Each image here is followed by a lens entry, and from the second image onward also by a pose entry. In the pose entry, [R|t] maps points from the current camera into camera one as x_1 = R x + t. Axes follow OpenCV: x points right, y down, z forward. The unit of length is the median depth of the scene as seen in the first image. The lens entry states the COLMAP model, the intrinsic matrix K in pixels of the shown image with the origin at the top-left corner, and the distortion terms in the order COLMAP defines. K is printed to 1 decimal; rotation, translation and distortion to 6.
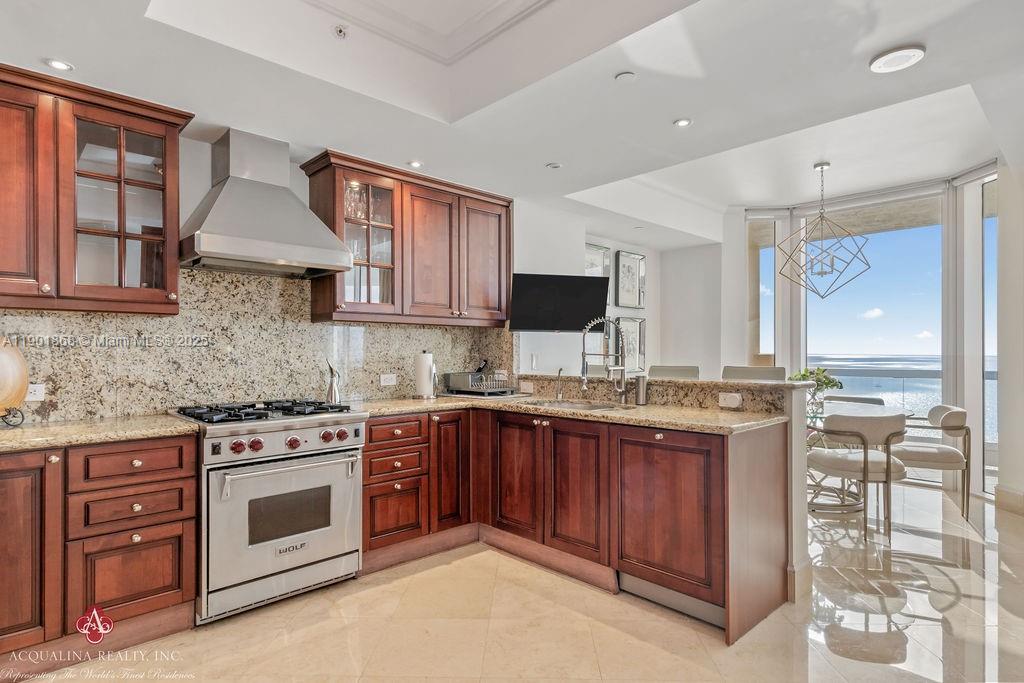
lens RADIAL K [[574.6, 0, 513.5], [0, 574.6, 350.3], [0, 0, 1]] dist [0.022709, 0.000103]
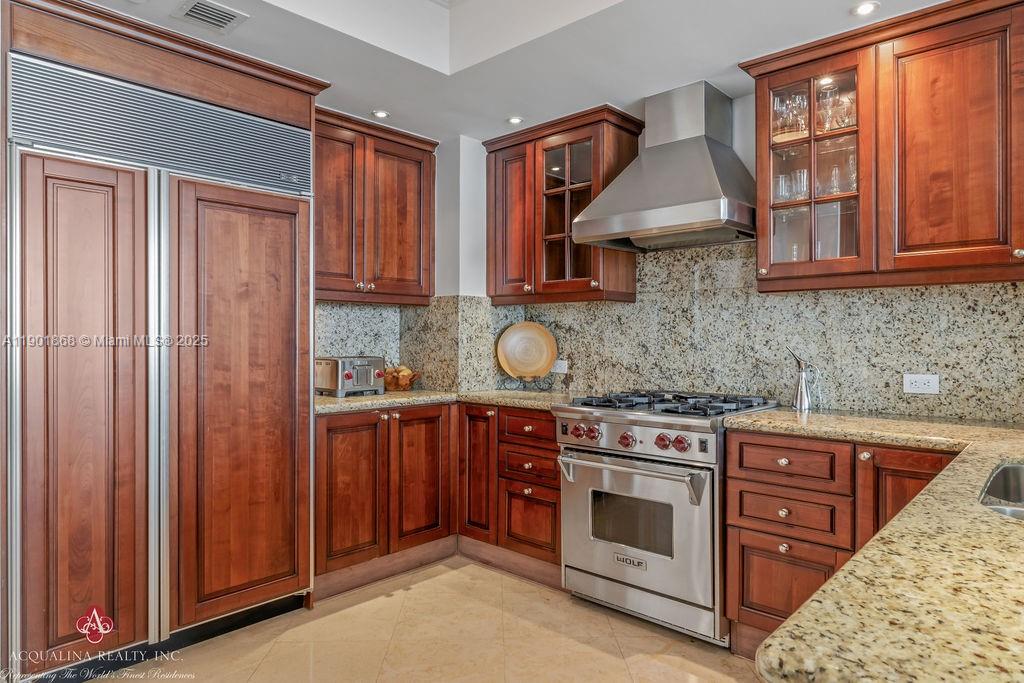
lens RADIAL K [[613.9, 0, 512.0], [0, 613.9, 341.5], [0, 0, 1]] dist [-0.004819, -0.000262]
pose [[0.064597, 0.004733, -0.997900, 0.497869], [-0.002227, 0.999987, 0.004598, 0.008942], [0.997909, 0.001925, 0.064606, 0.730349]]
